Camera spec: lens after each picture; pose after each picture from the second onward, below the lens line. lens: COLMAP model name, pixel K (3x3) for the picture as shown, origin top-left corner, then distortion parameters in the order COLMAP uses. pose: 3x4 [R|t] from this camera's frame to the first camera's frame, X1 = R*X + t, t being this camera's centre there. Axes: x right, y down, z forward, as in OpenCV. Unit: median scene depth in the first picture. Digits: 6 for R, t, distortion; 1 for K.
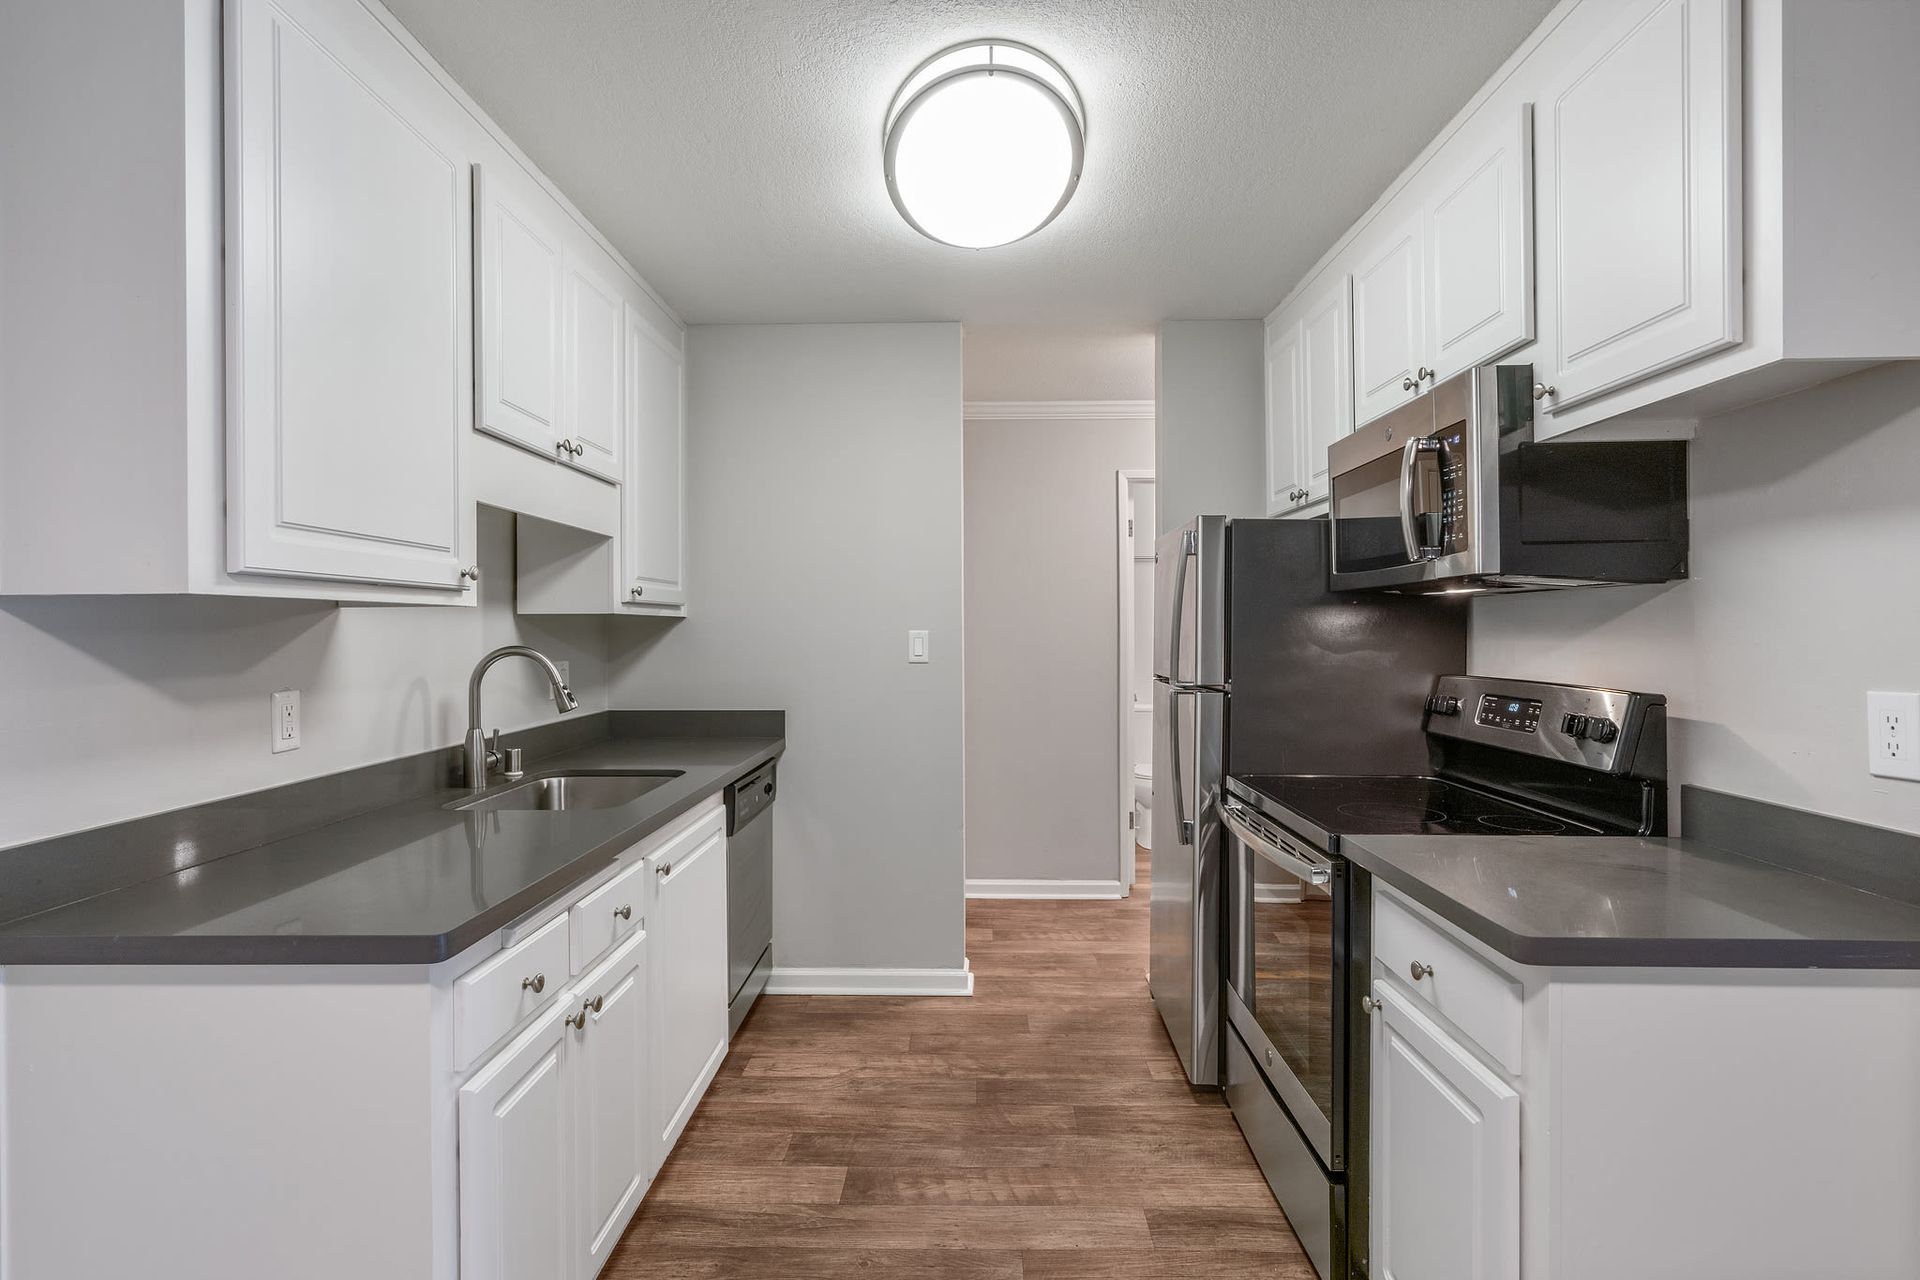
lens RADIAL K [[968.7, 0, 933.0], [0, 968.7, 639.6], [0, 0, 1]] dist [0.001363, 0.000320]
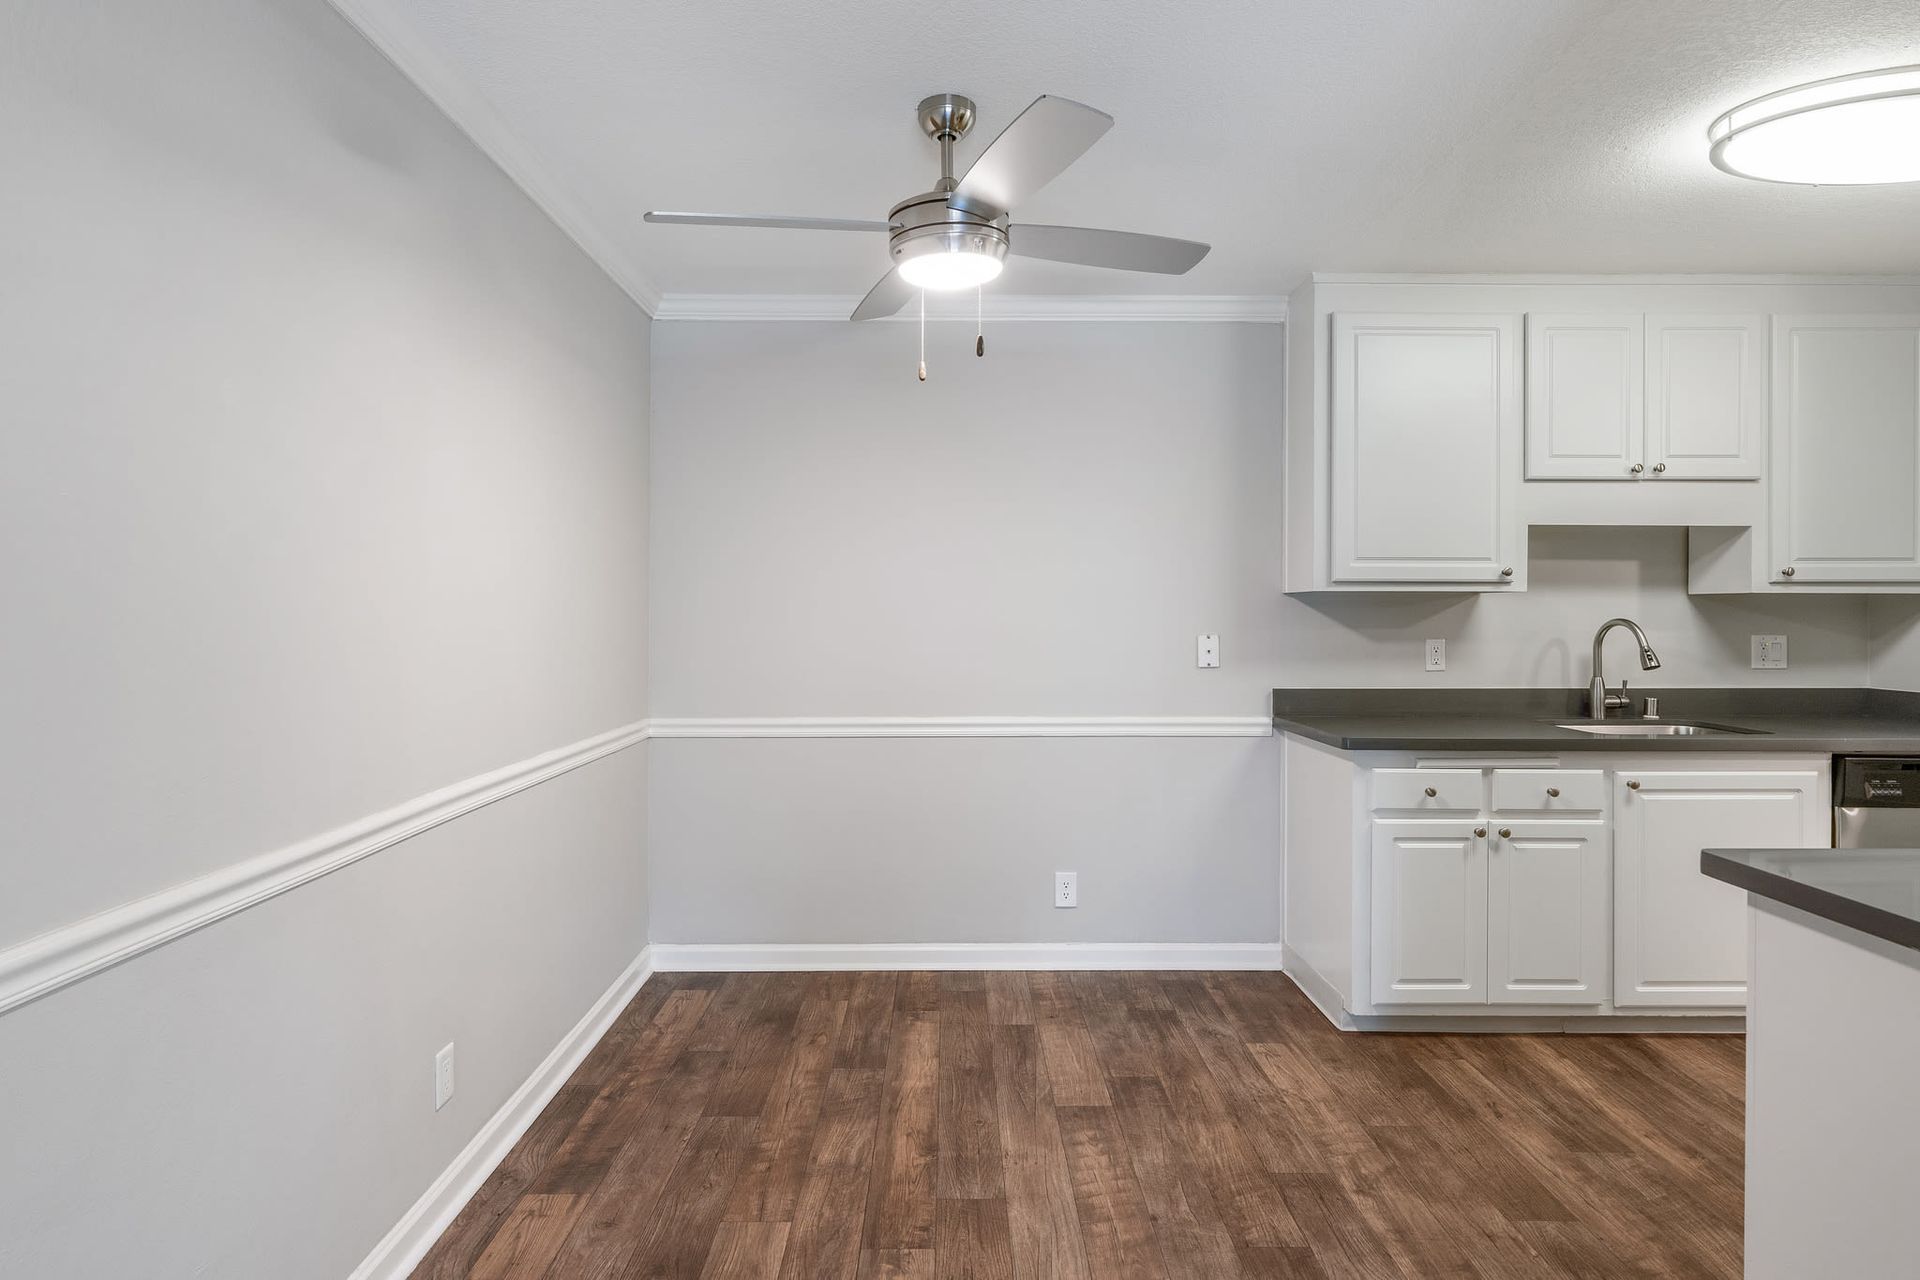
lens RADIAL K [[968.7, 0, 973.5], [0, 968.7, 606.4], [0, 0, 1]] dist [0.001363, 0.000320]
pose [[0.058590, -0.001430, -0.998281, 1.586974], [-0.011865, 0.999927, -0.002128, 0.005906], [0.998212, 0.011969, 0.058568, 0.008663]]
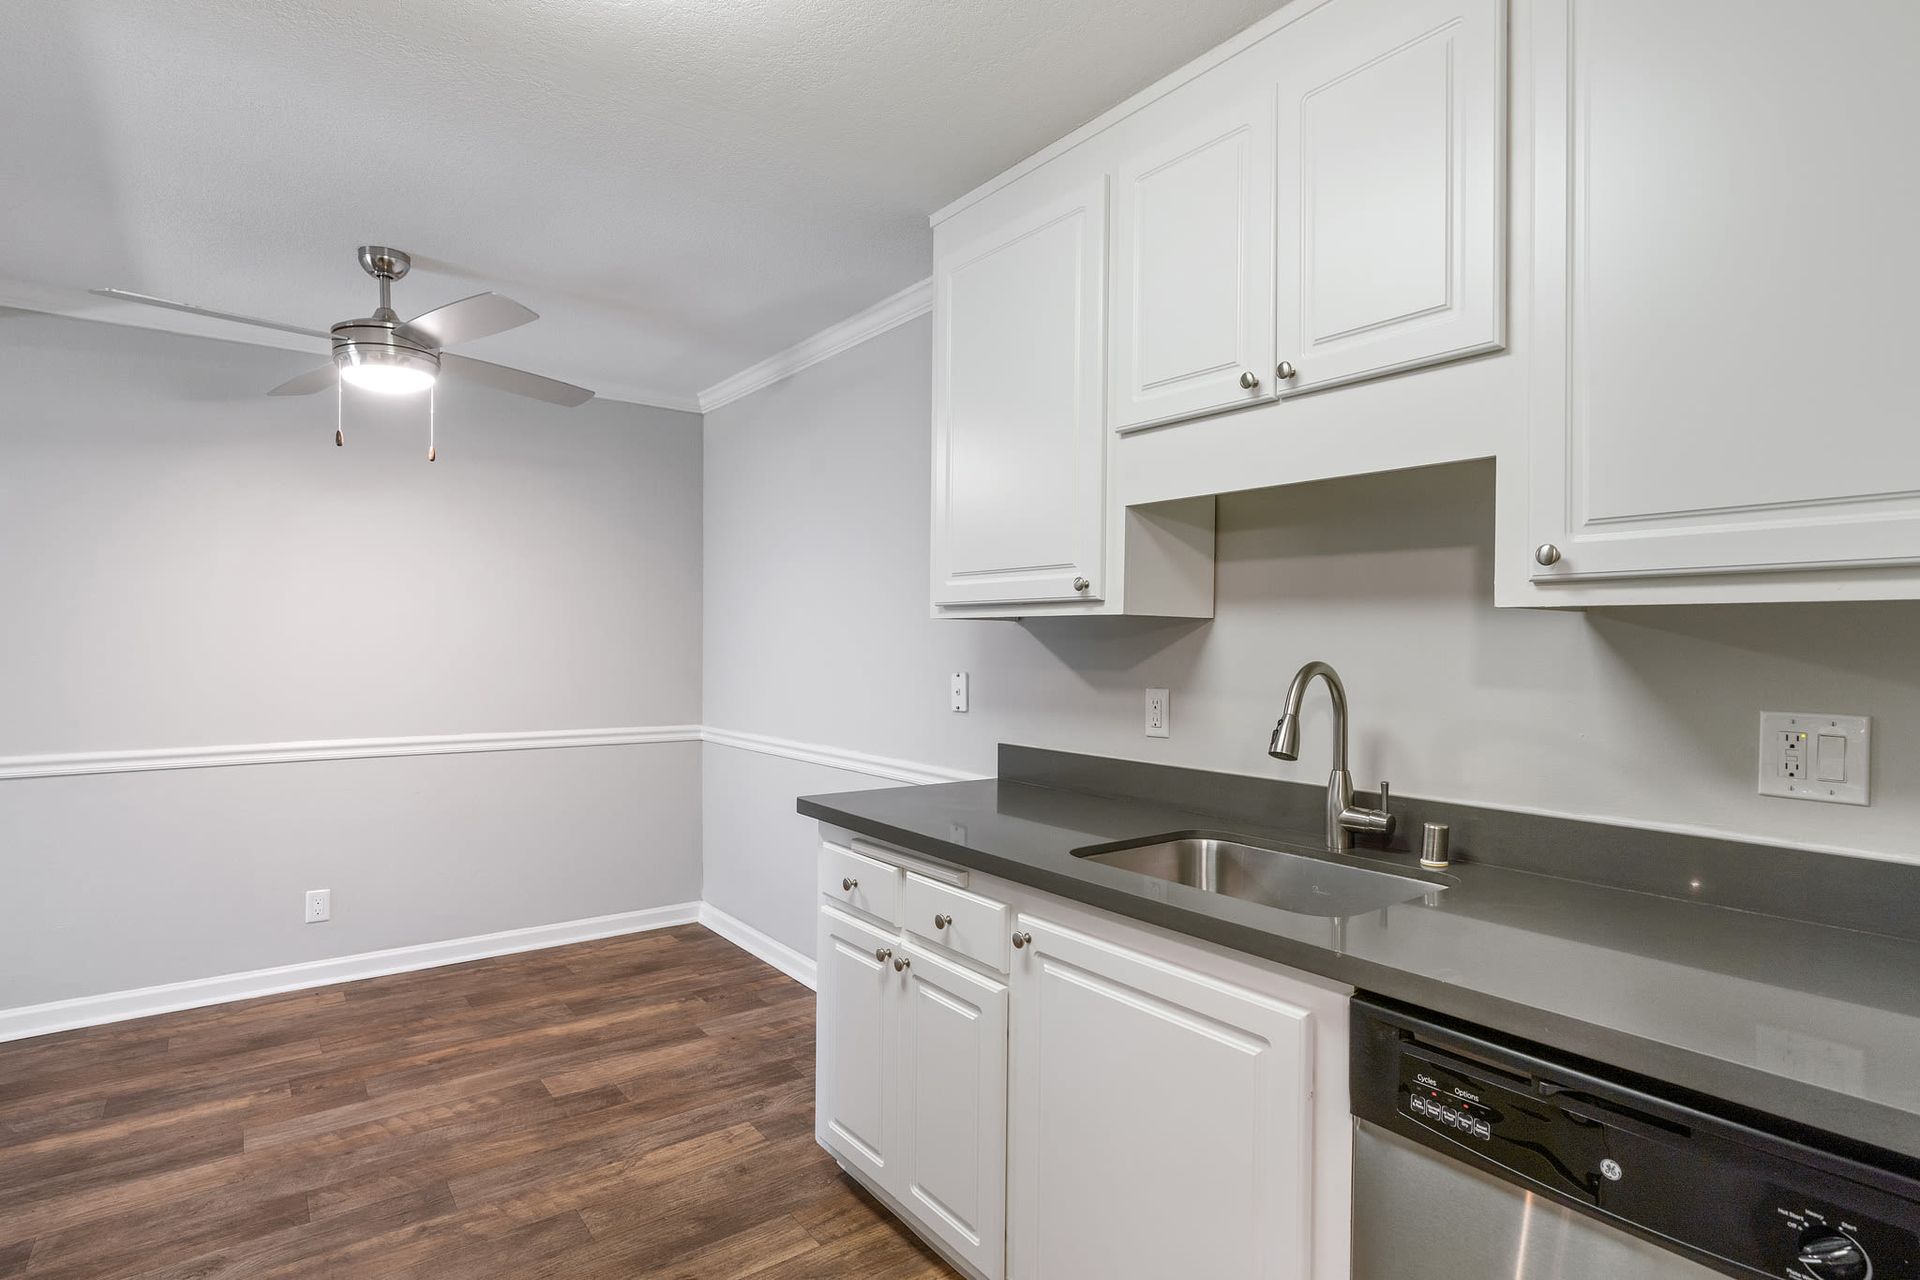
lens RADIAL K [[980.6, 0, 1030.1], [0, 980.6, 644.7], [0, 0, 1]] dist [-0.001682, 0.001650]
pose [[-0.740167, 0.000140, -0.672423, 0.396001], [-0.011826, 0.999843, 0.013226, -0.023790], [0.672319, 0.017741, -0.740049, 2.523246]]
